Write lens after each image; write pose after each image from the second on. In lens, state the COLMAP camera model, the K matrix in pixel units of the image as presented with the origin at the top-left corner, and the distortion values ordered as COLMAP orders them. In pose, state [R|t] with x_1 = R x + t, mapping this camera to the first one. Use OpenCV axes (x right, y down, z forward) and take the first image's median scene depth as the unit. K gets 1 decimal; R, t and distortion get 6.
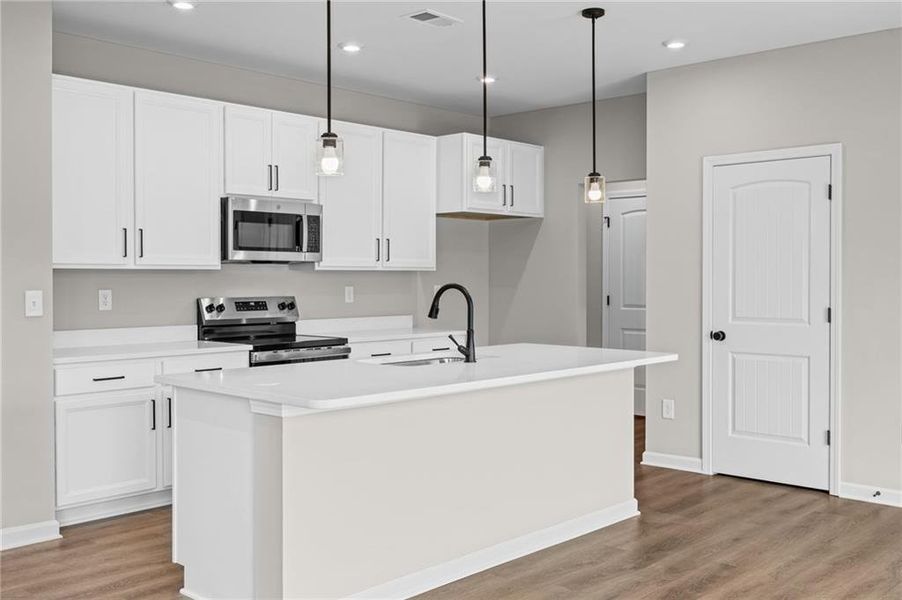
lens RADIAL K [[886.8, 0, 449.5], [0, 886.8, 287.3], [0, 0, 1]] dist [0.019581, -0.000105]
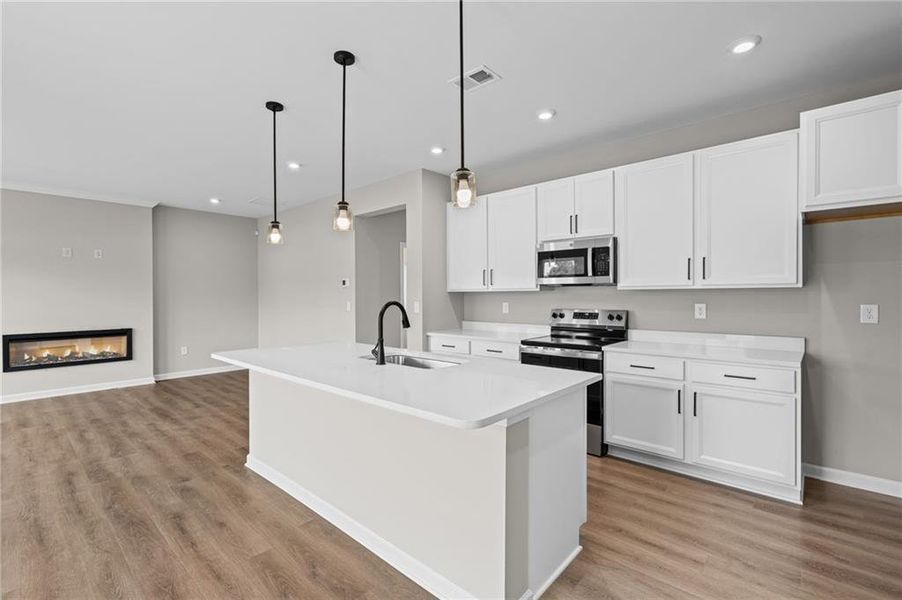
lens RADIAL K [[407.9, 0, 454.5], [0, 407.9, 299.0], [0, 0, 1]] dist [-0.000788, -0.000075]
pose [[0.020600, 0.008039, -0.999755, 0.435565], [-0.008786, 0.999931, 0.007859, -0.009441], [0.999749, 0.008622, 0.020669, 0.793469]]
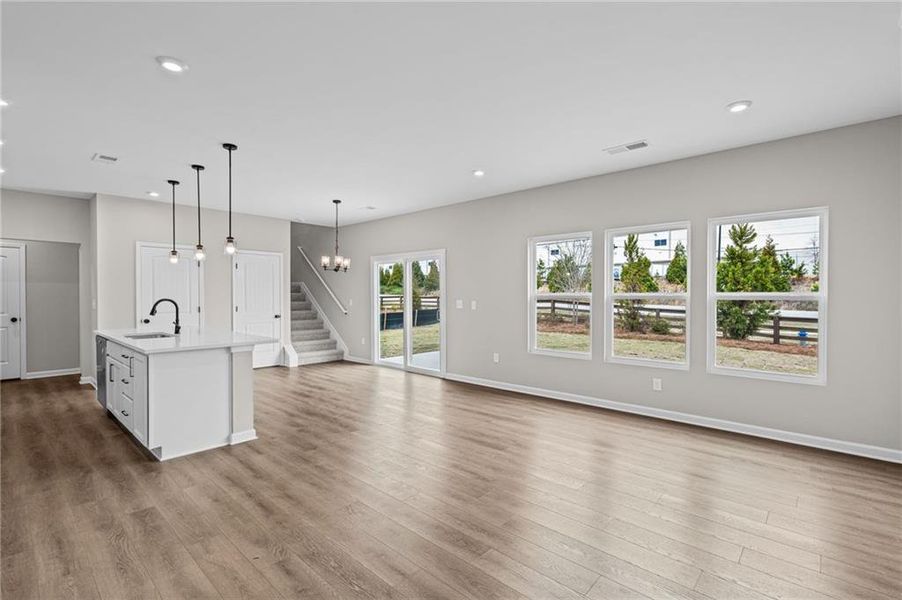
lens RADIAL K [[410.7, 0, 446.5], [0, 410.7, 298.3], [0, 0, 1]] dist [0.000384, 0.000041]
pose [[-0.007547, -0.013055, 0.999886, -0.745469], [0.014684, 0.999806, 0.013165, -0.006728], [-0.999864, 0.014782, -0.007354, 0.237490]]
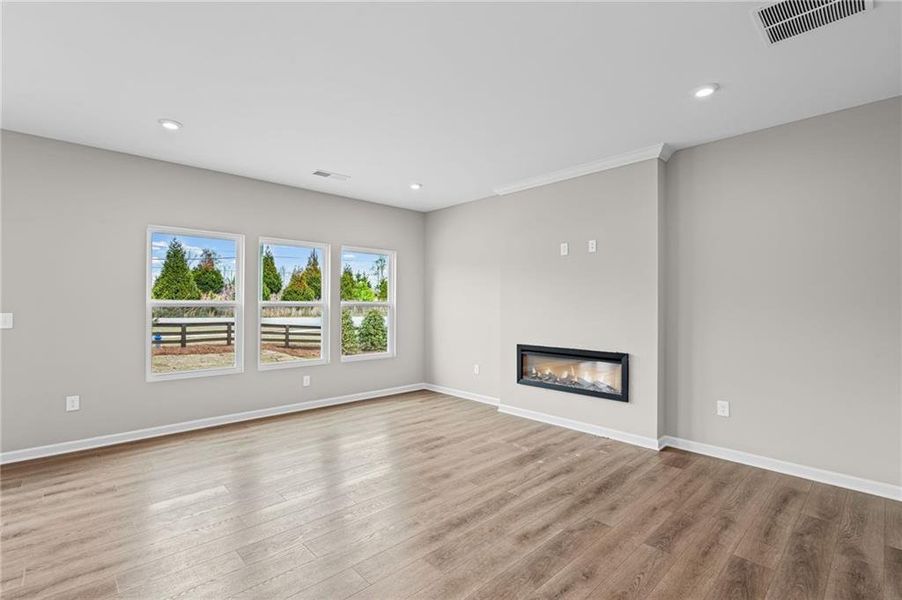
lens RADIAL K [[437.2, 0, 422.9], [0, 437.2, 302.5], [0, 0, 1]] dist [-0.000454, 0.000202]
pose [[-0.995490, -0.007067, 0.094608, -0.323285], [-0.006069, 0.999923, 0.010823, -0.009732], [-0.094677, 0.010200, -0.995456, 0.747025]]
